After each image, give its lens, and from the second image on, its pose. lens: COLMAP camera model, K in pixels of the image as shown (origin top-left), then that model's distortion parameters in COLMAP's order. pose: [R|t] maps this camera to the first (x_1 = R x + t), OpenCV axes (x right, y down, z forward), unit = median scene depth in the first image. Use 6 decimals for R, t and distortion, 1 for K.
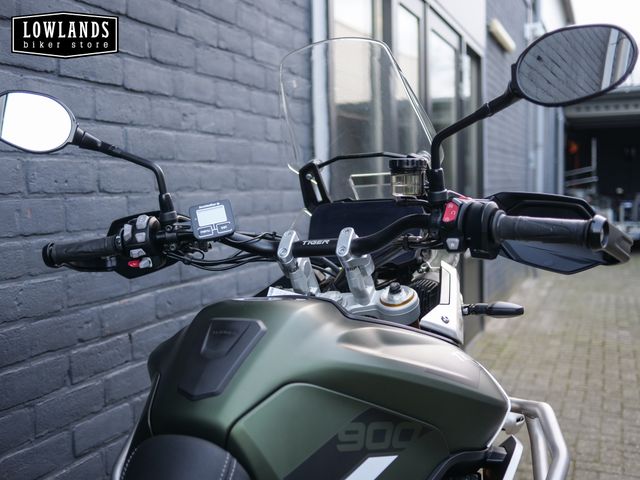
lens RADIAL K [[734.3, 0, 320.0], [0, 734.3, 240.0], [0, 0, 1]] dist [-0.006562, 0.035272]
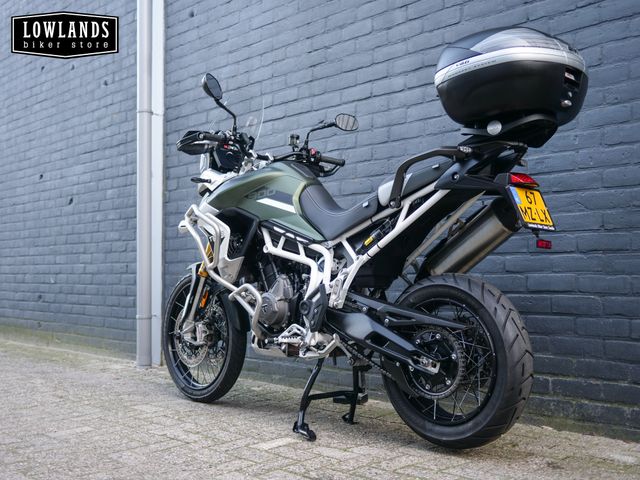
lens RADIAL K [[734.3, 0, 320.0], [0, 734.3, 240.0], [0, 0, 1]] dist [-0.006562, 0.035272]
pose [[-0.406385, -0.023895, -0.913389, 1.740738], [-0.055637, 0.998450, -0.001367, 0.271330], [0.912006, 0.050262, -0.407085, 1.508023]]
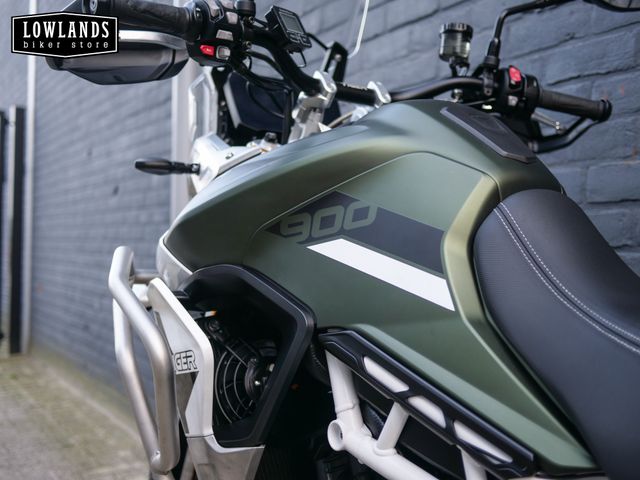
lens RADIAL K [[734.3, 0, 320.0], [0, 734.3, 240.0], [0, 0, 1]] dist [-0.006562, 0.035272]
pose [[-0.598245, -0.000326, -0.801313, 0.411023], [-0.065864, 0.996636, 0.048767, 0.139838], [0.798602, 0.081952, -0.596254, 0.857451]]
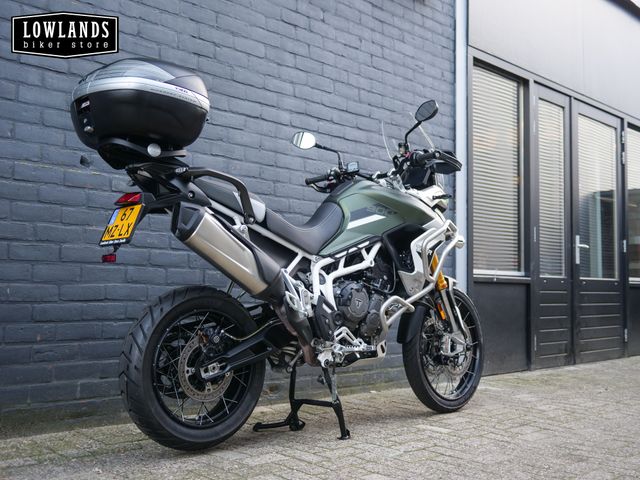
lens RADIAL K [[732.7, 0, 320.0], [0, 732.7, 240.0], [0, 0, 1]] dist [-0.003610, 0.021316]
pose [[0.919249, 0.004328, -0.393654, 0.708917], [-0.059982, 0.989805, -0.129186, 0.511440], [0.389081, 0.142367, 0.910136, -1.398199]]
